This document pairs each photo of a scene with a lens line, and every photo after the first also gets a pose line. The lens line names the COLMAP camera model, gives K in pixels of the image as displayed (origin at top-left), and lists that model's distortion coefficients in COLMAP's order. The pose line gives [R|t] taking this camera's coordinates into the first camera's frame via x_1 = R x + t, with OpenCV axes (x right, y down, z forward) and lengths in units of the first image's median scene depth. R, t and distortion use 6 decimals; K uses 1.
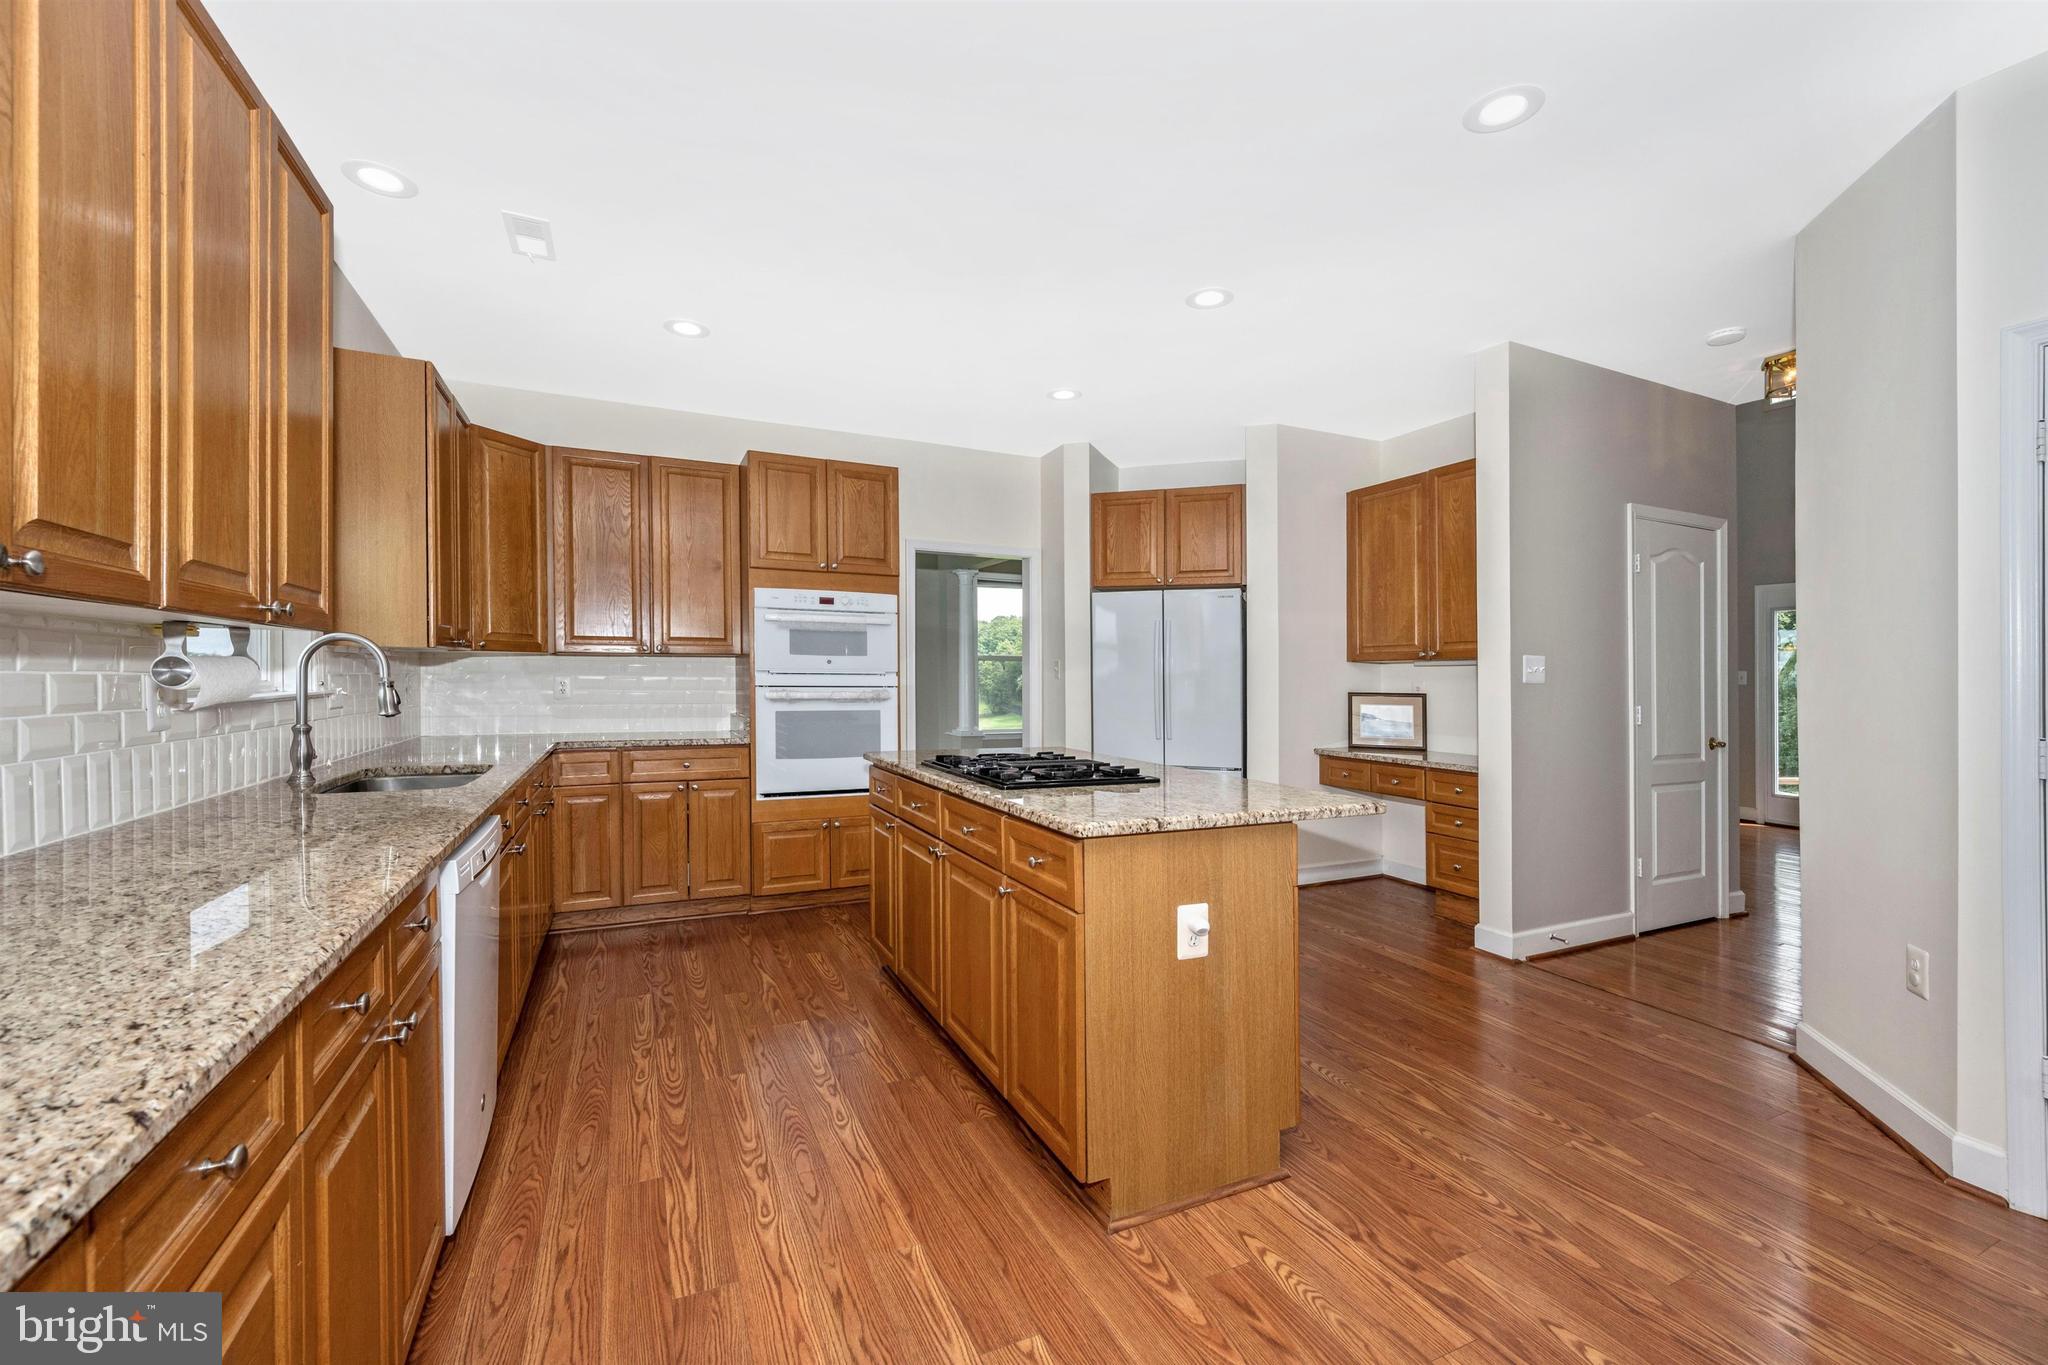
lens RADIAL K [[838.4, 0, 1023.4], [0, 838.4, 672.1], [0, 0, 1]] dist [0.012823, 0.000269]
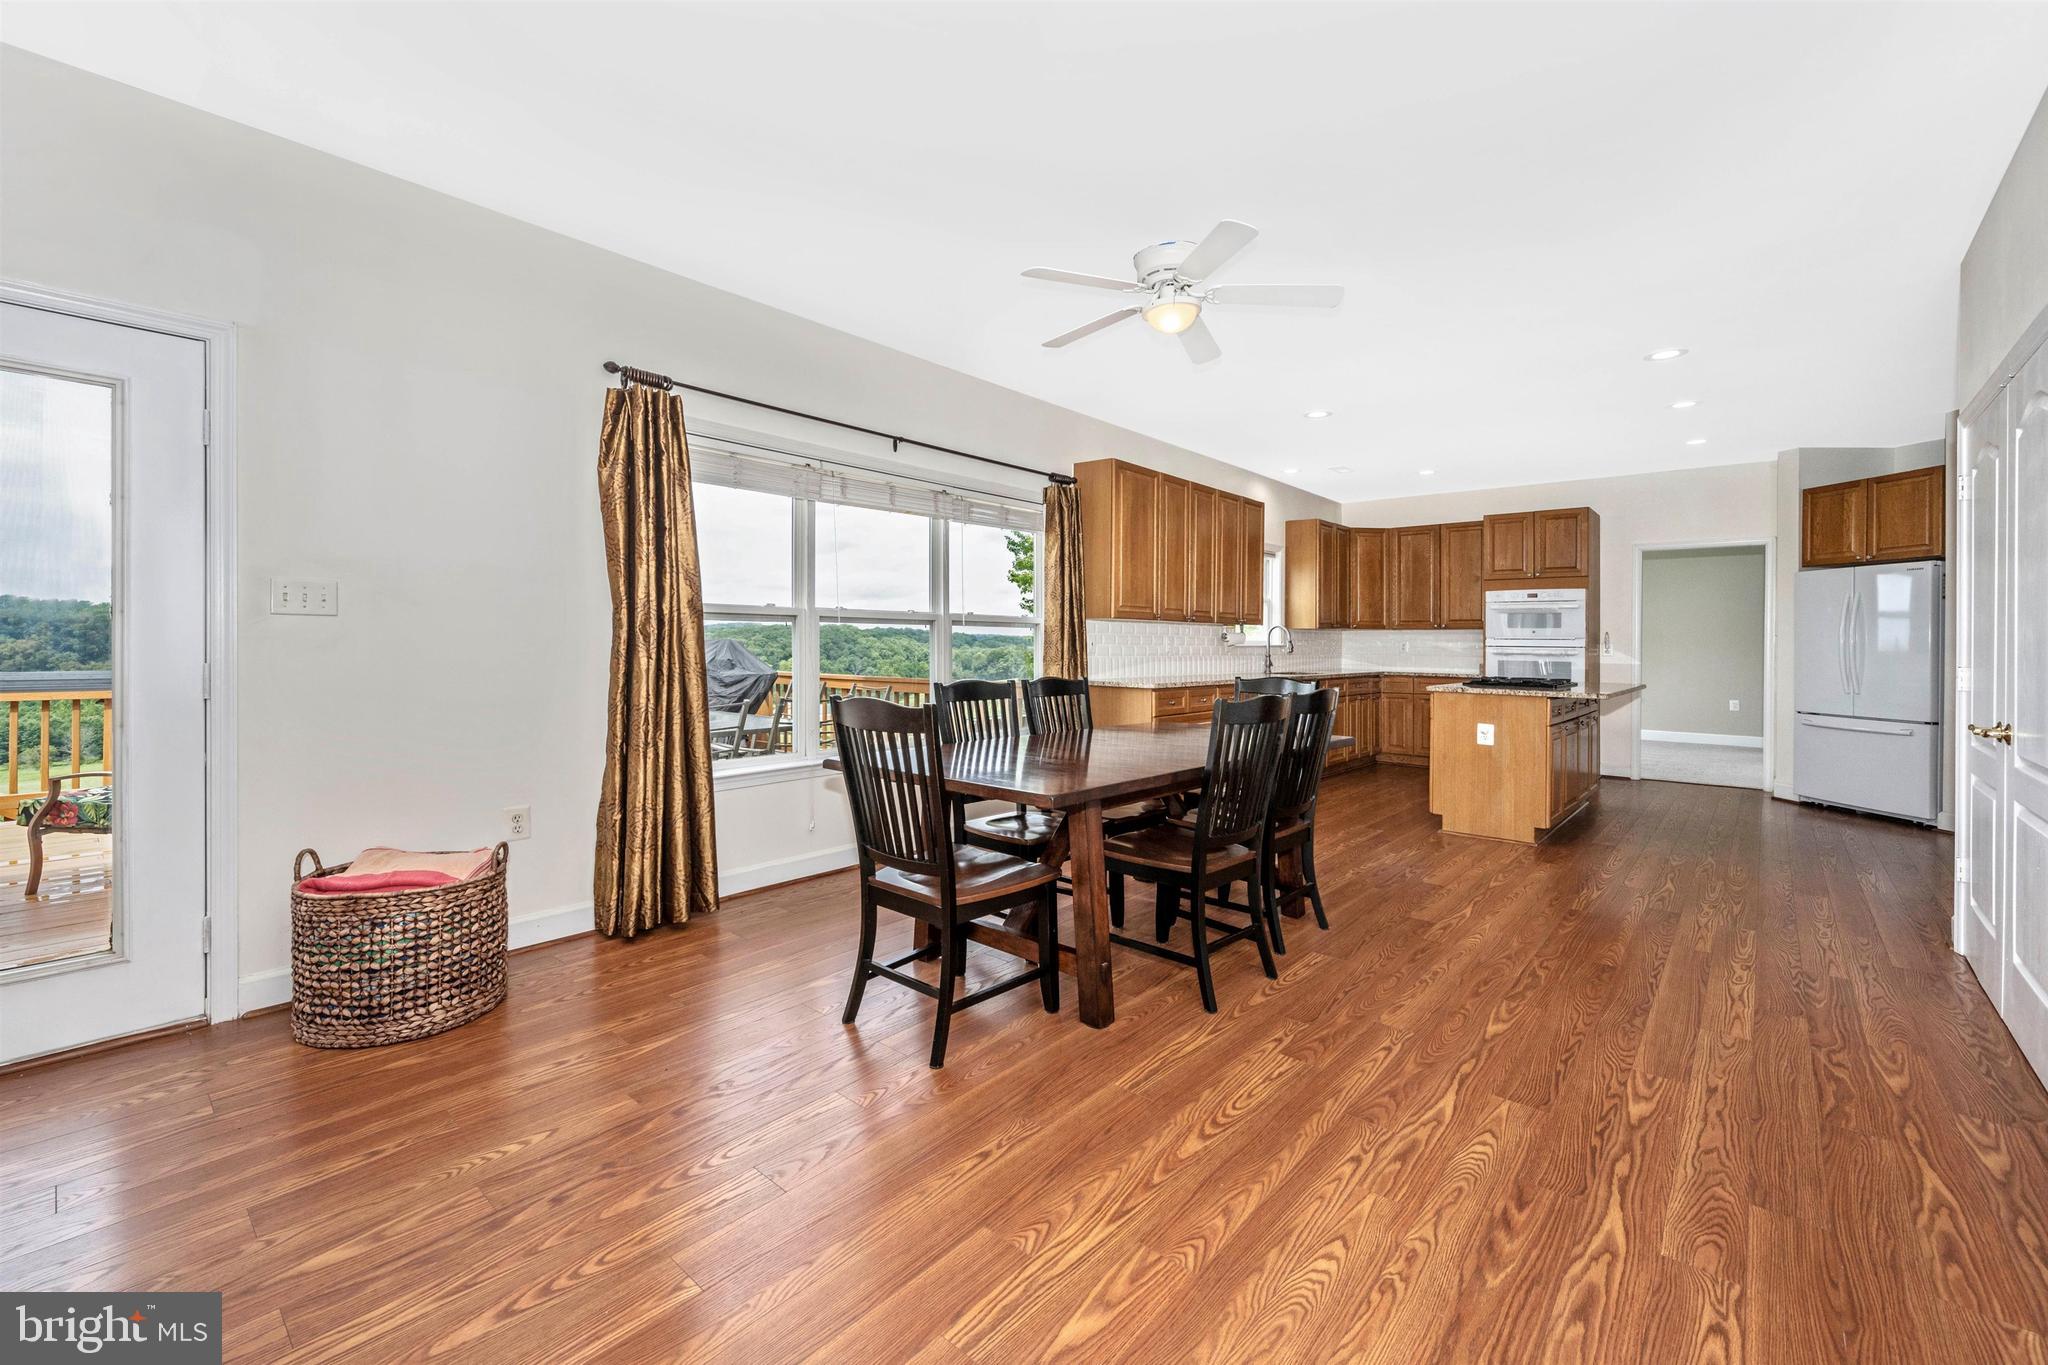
lens RADIAL K [[838.4, 0, 1016.5], [0, 838.4, 627.9], [0, 0, 1]] dist [0.012823, 0.000269]
pose [[0.388483, -0.020232, -0.921234, 1.005362], [-0.005033, 0.999697, -0.024077, 0.027901], [0.921442, 0.013990, 0.388263, -0.652714]]
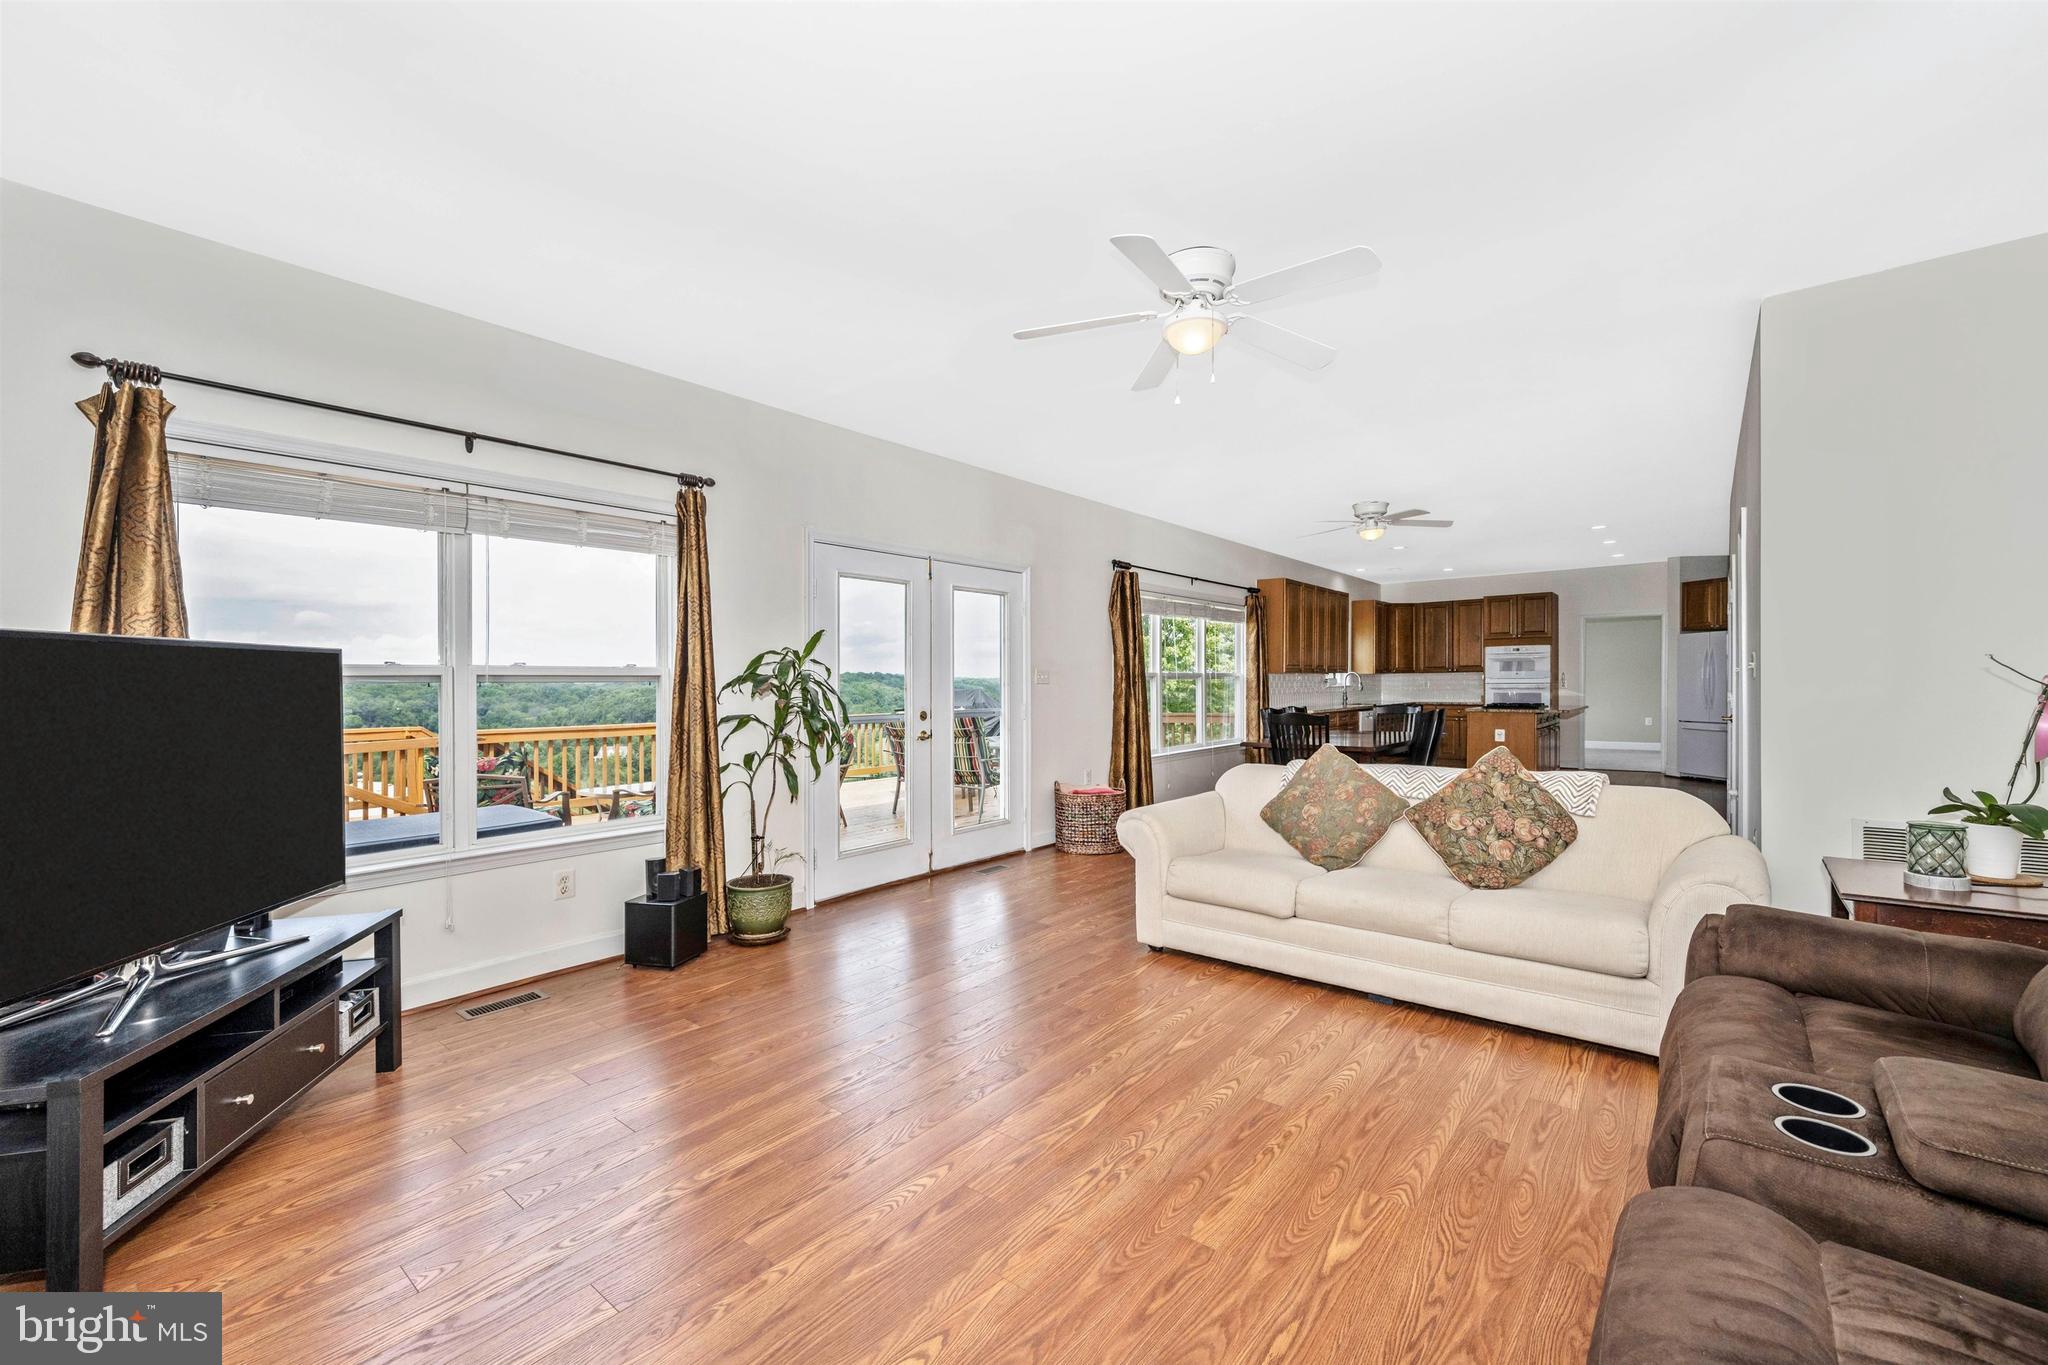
lens RADIAL K [[838.4, 0, 1019.5], [0, 838.4, 690.7], [0, 0, 1]] dist [0.012823, 0.000269]
pose [[0.434177, -0.003765, -0.900820, 1.564589], [0.013614, 0.999904, 0.002383, 0.014008], [0.900725, -0.013299, 0.434186, -1.623019]]
